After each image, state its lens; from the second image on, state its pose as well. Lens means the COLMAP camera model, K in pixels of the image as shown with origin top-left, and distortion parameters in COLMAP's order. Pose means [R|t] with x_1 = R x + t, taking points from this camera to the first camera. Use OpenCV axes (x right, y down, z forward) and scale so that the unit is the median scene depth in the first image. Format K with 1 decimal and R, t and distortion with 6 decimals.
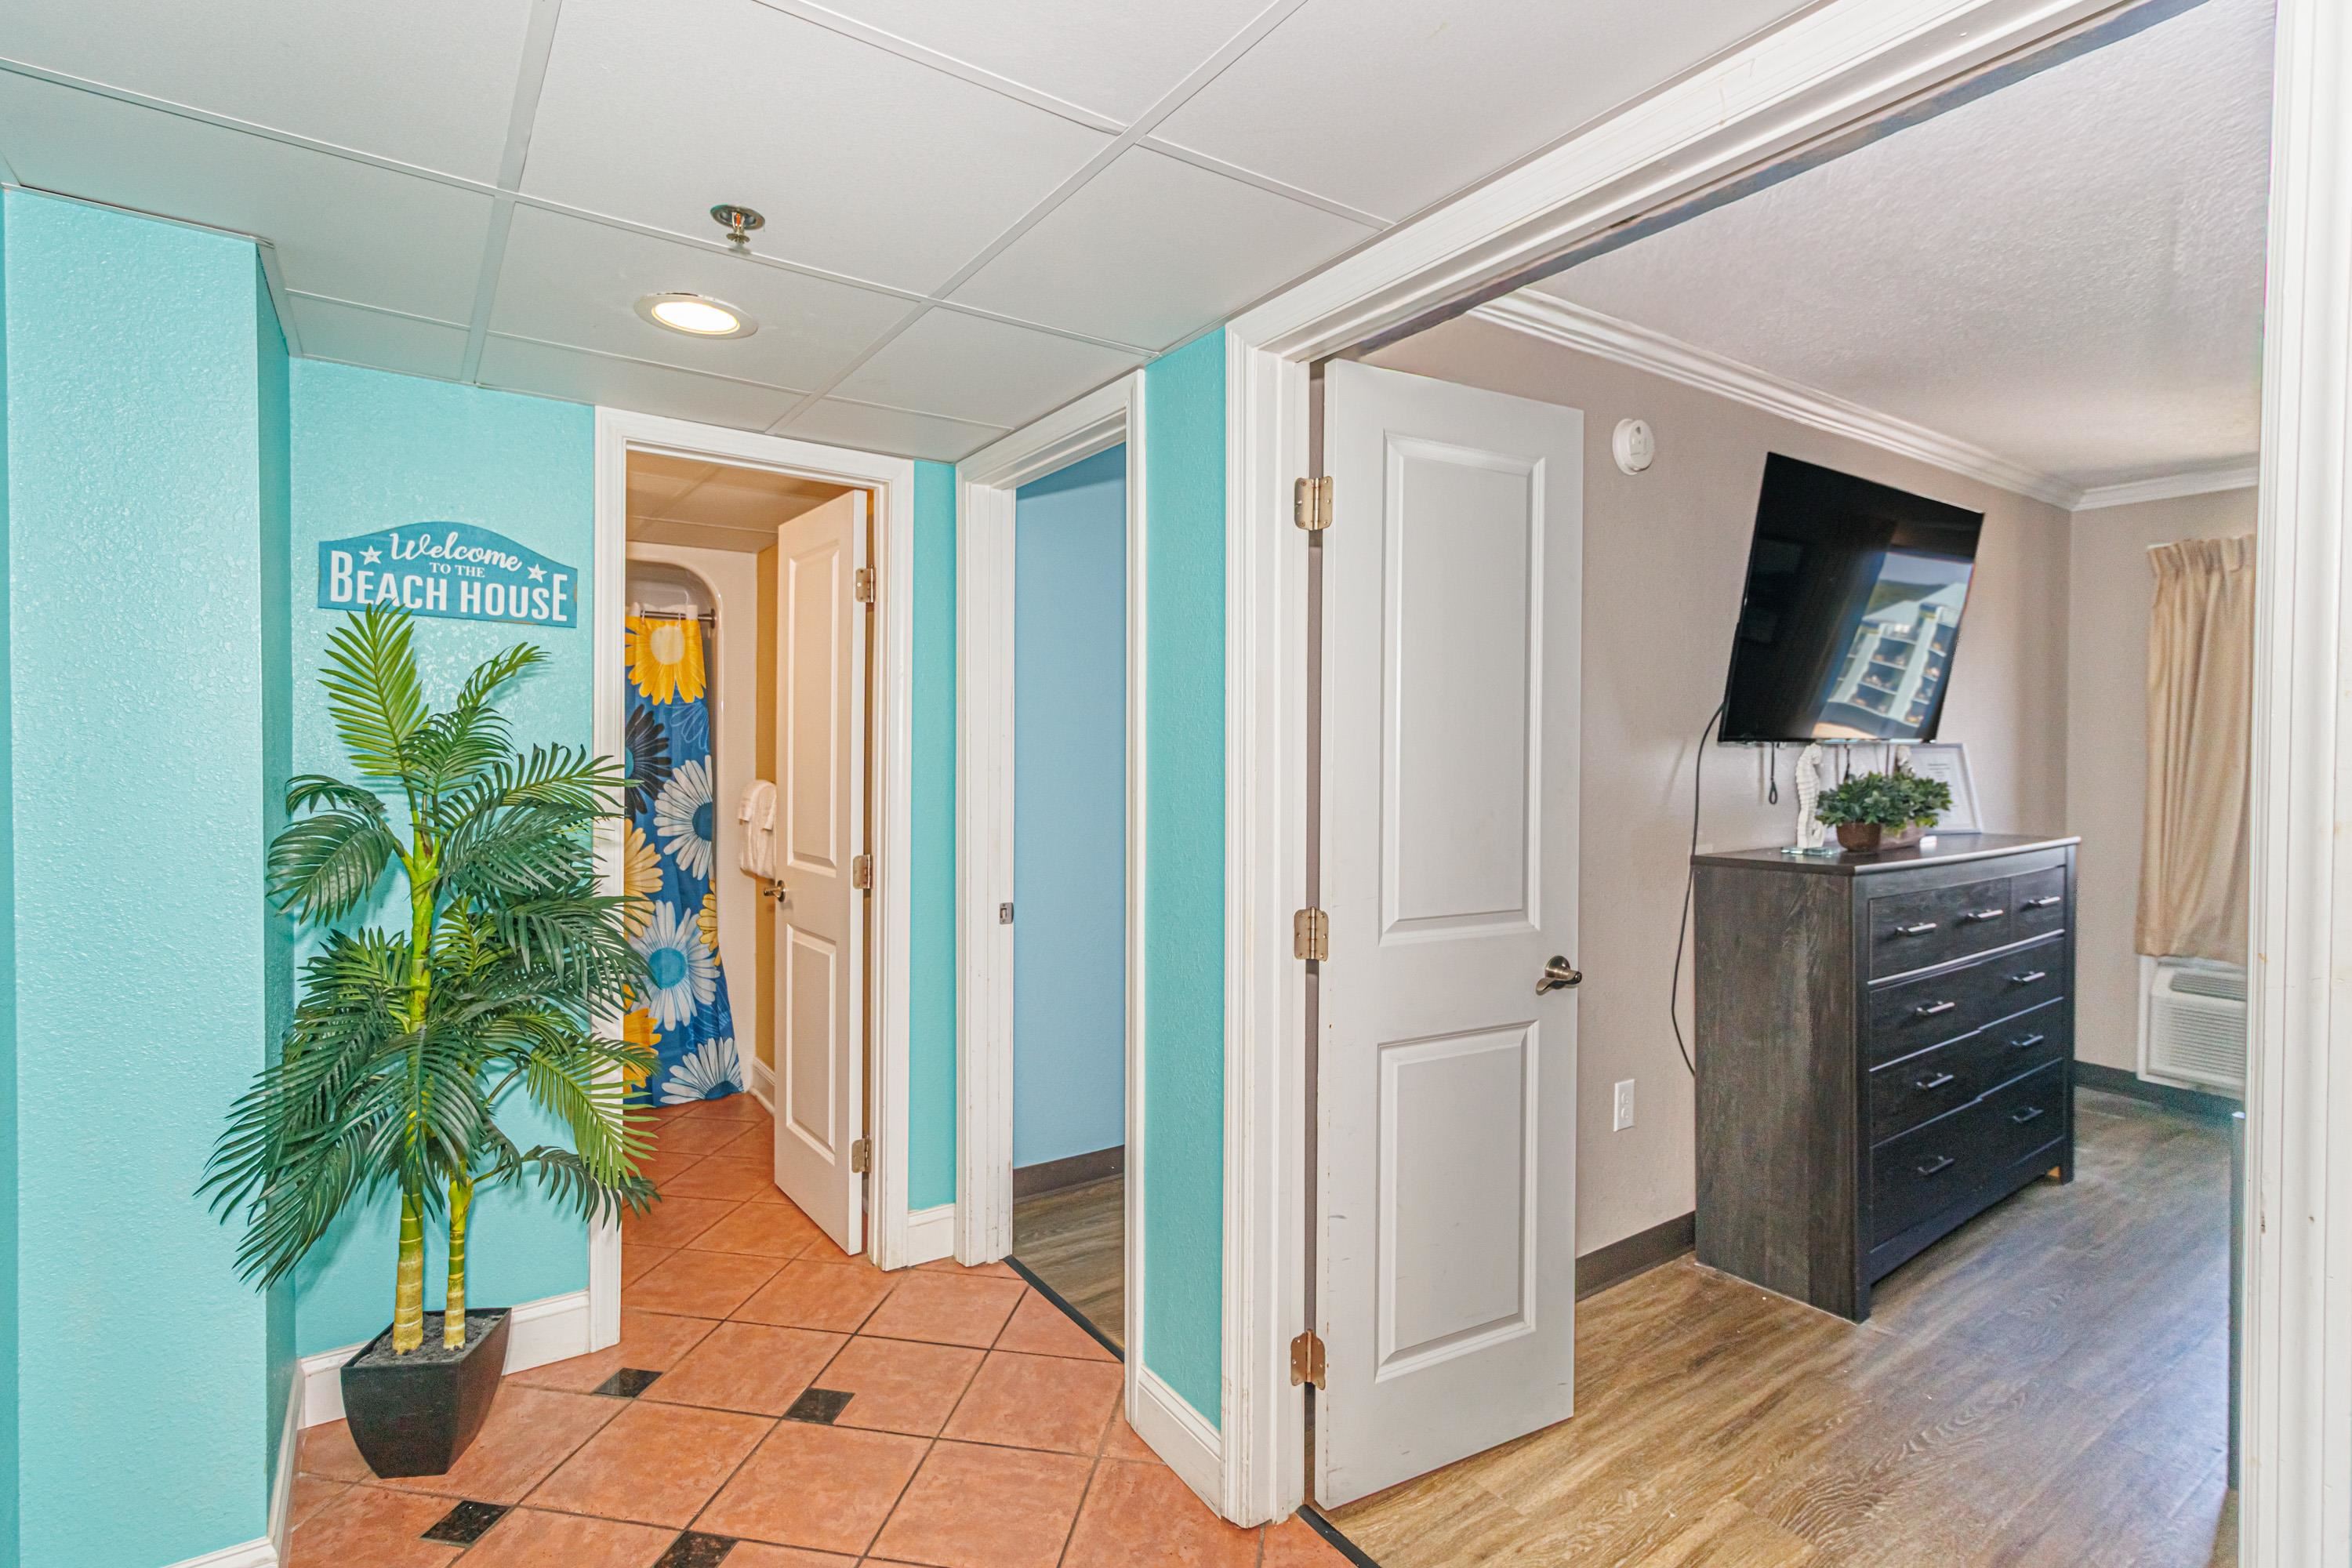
lens RADIAL K [[1094.5, 0, 1177.9], [0, 1094.5, 765.8], [0, 0, 1]] dist [0.002092, 0.001412]
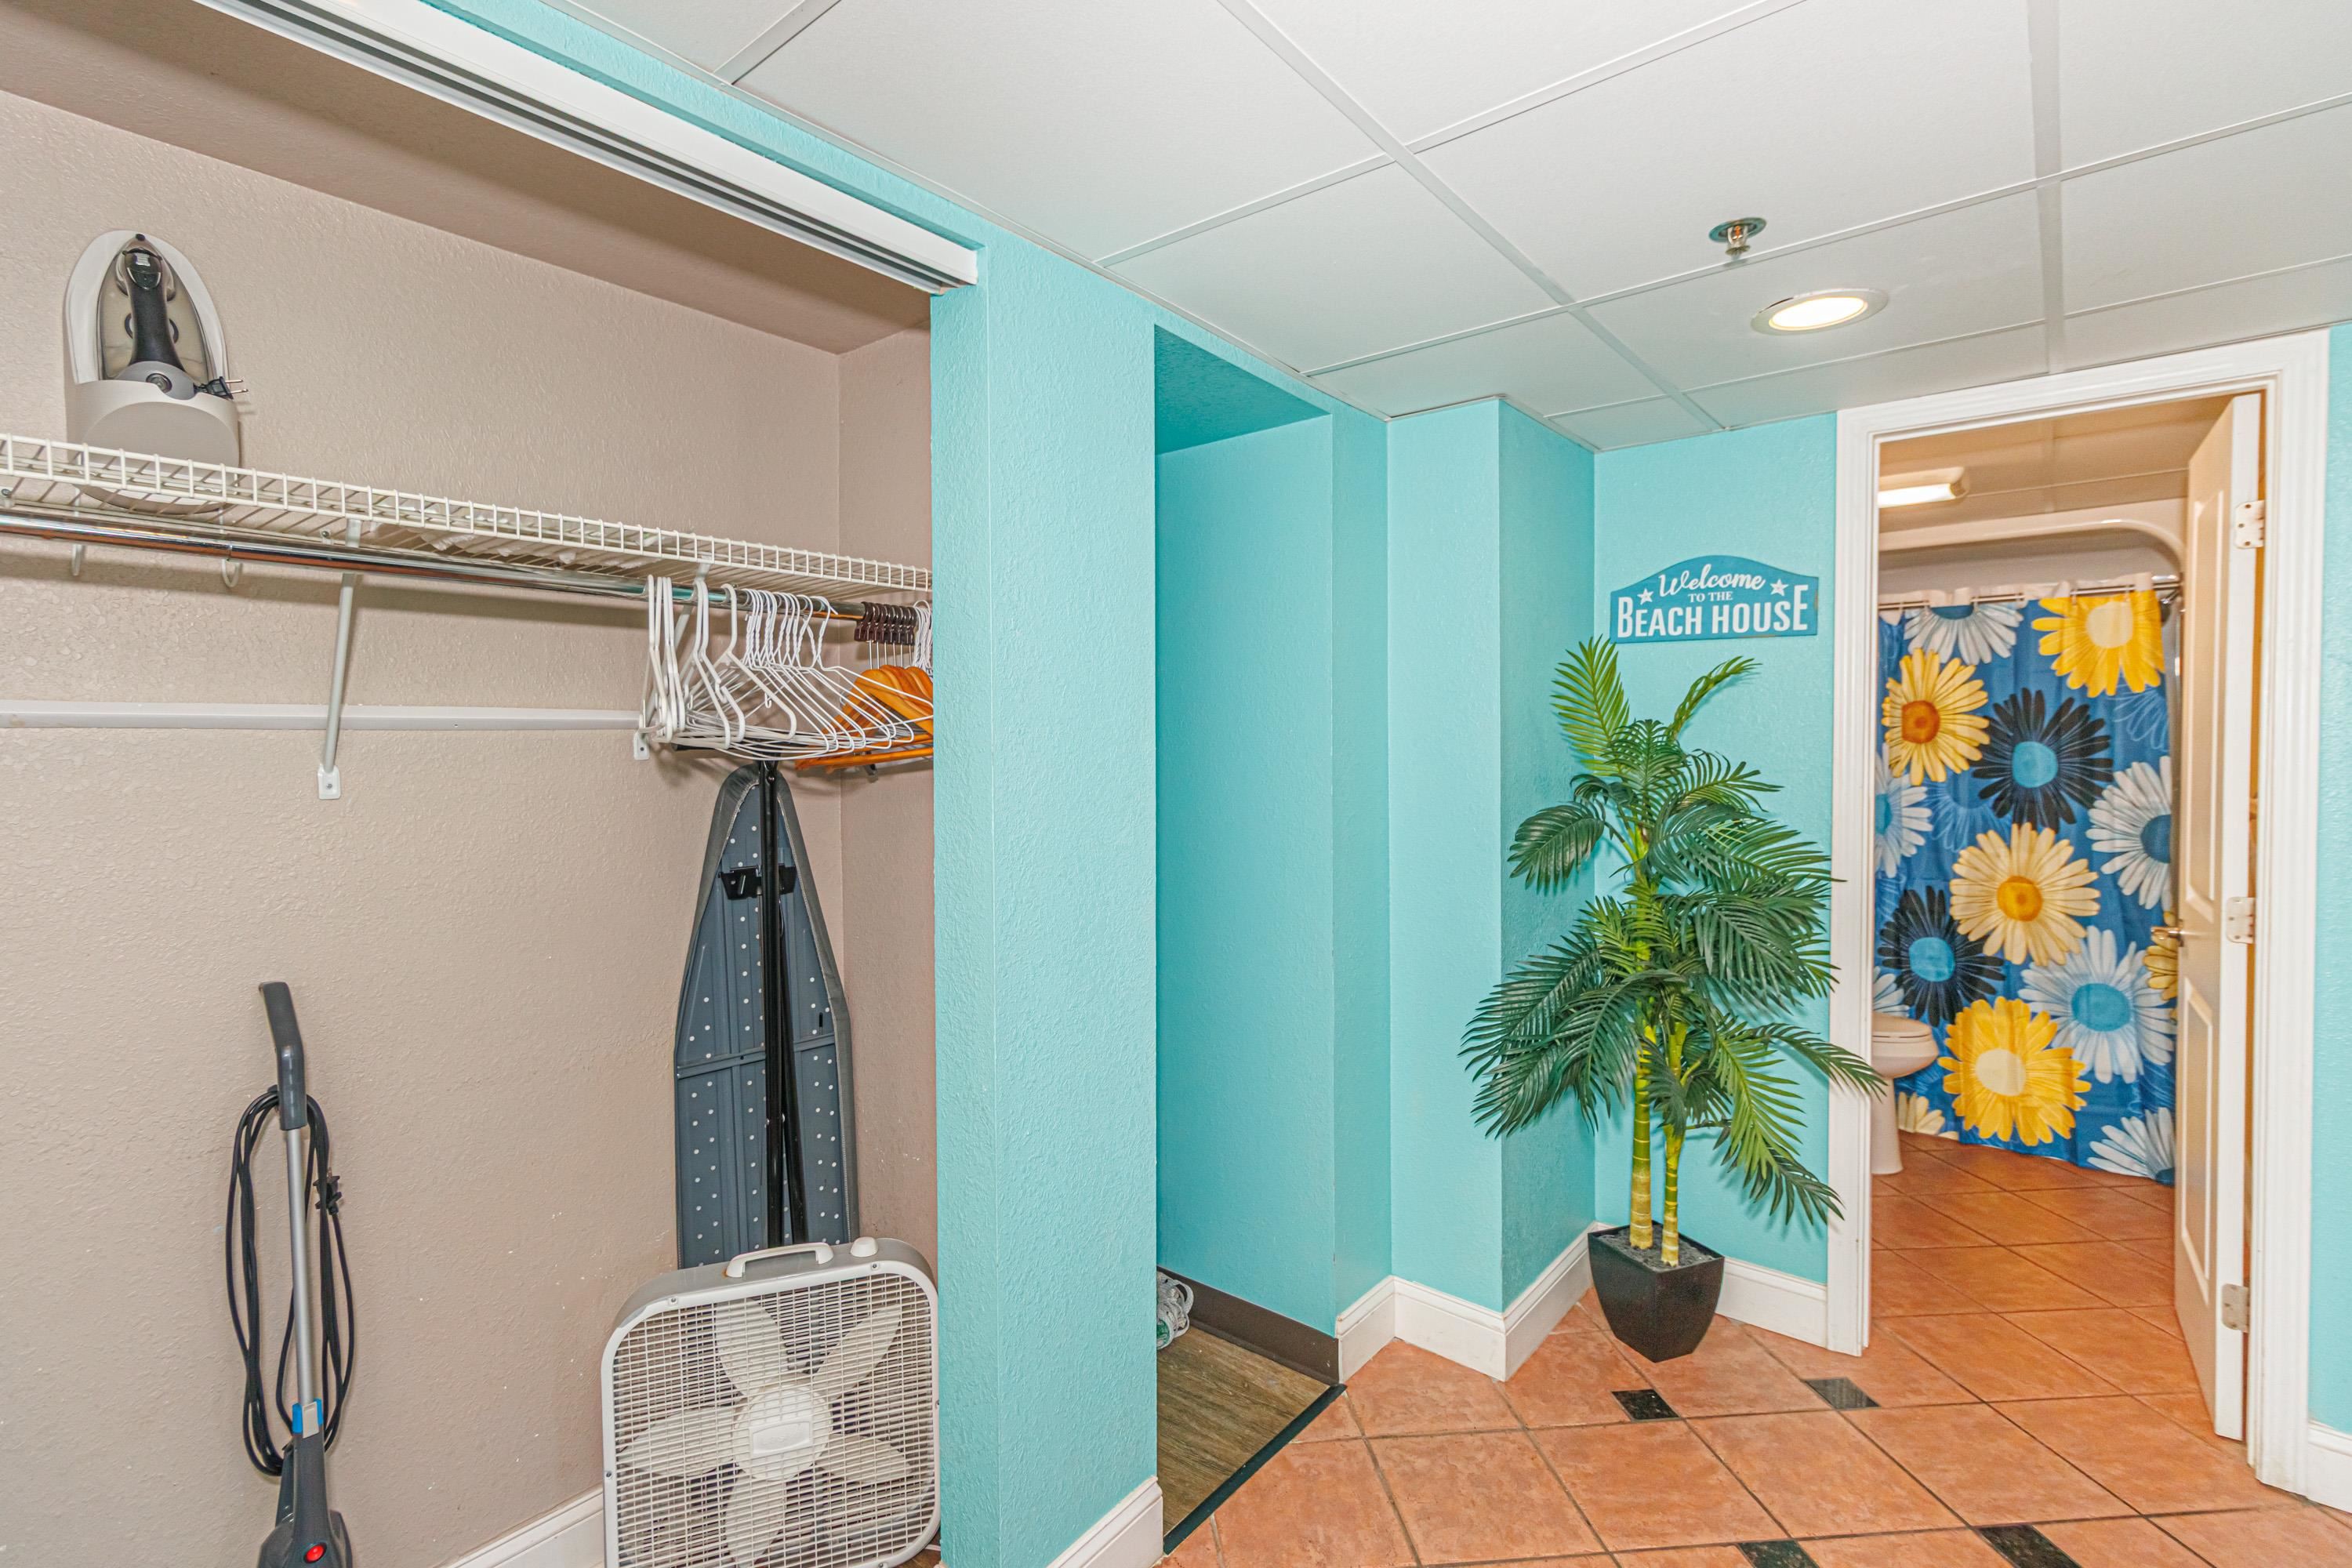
lens RADIAL K [[1094.5, 0, 1177.9], [0, 1094.5, 765.8], [0, 0, 1]] dist [0.002092, 0.001412]
pose [[0.267287, 0.011657, -0.963546, 0.285459], [-0.007764, 0.999920, 0.009943, -0.009245], [0.963586, 0.004823, 0.267356, 0.154636]]
